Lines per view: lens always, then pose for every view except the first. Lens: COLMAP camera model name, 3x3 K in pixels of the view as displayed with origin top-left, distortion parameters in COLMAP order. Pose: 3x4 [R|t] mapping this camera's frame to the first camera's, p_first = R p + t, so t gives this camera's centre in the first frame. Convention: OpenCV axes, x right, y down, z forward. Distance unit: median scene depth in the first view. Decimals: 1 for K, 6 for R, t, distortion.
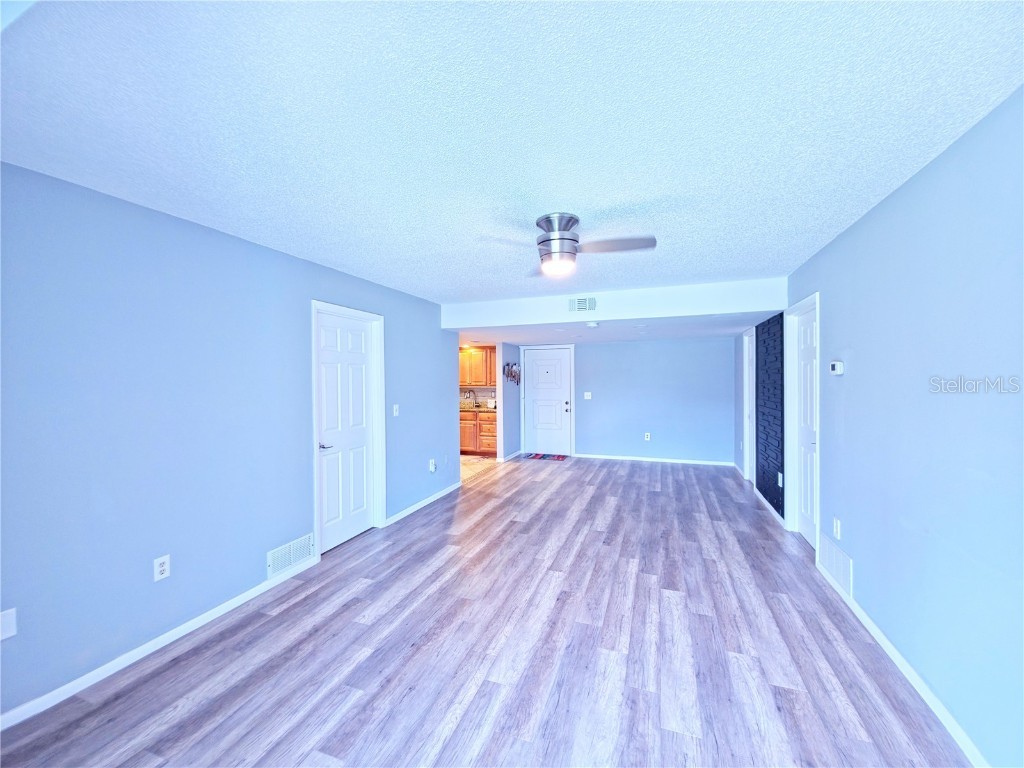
lens RADIAL K [[412.6, 0, 506.6], [0, 412.6, 378.5], [0, 0, 1]] dist [0.009196, -0.004964]
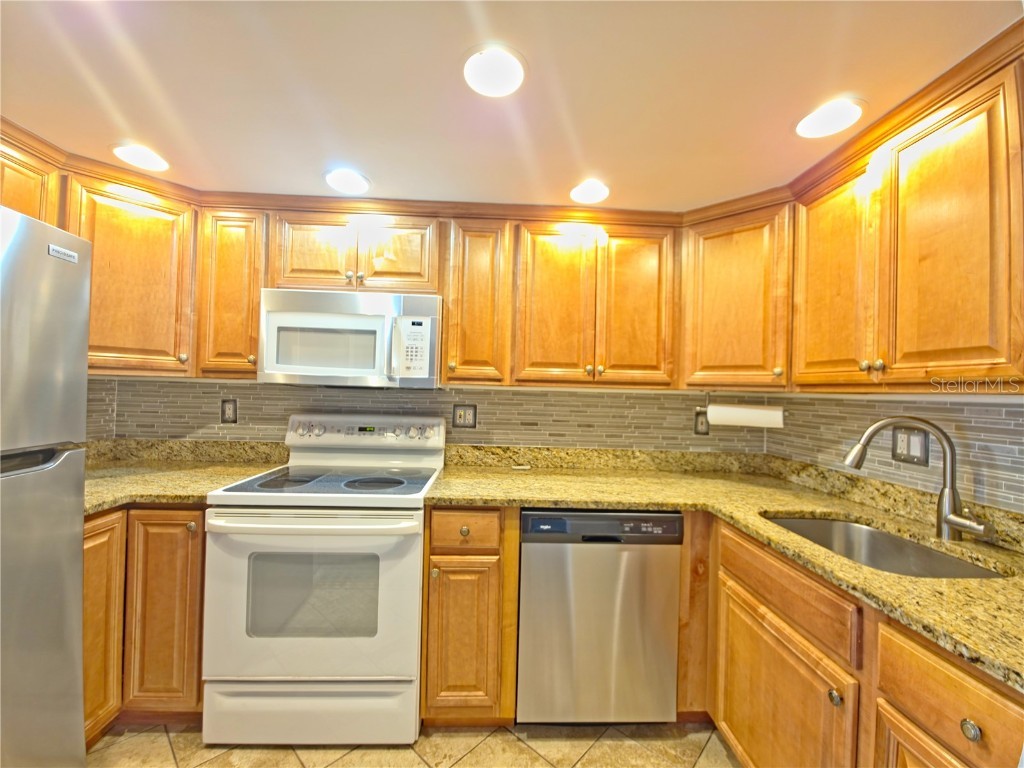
lens RADIAL K [[412.6, 0, 506.8], [0, 412.6, 376.6], [0, 0, 1]] dist [0.009196, -0.004964]
pose [[0.376404, 0.000150, -0.926456, -0.003876], [-0.032873, 0.999372, -0.013194, 0.042656], [0.925872, 0.035422, 0.376173, 1.617940]]
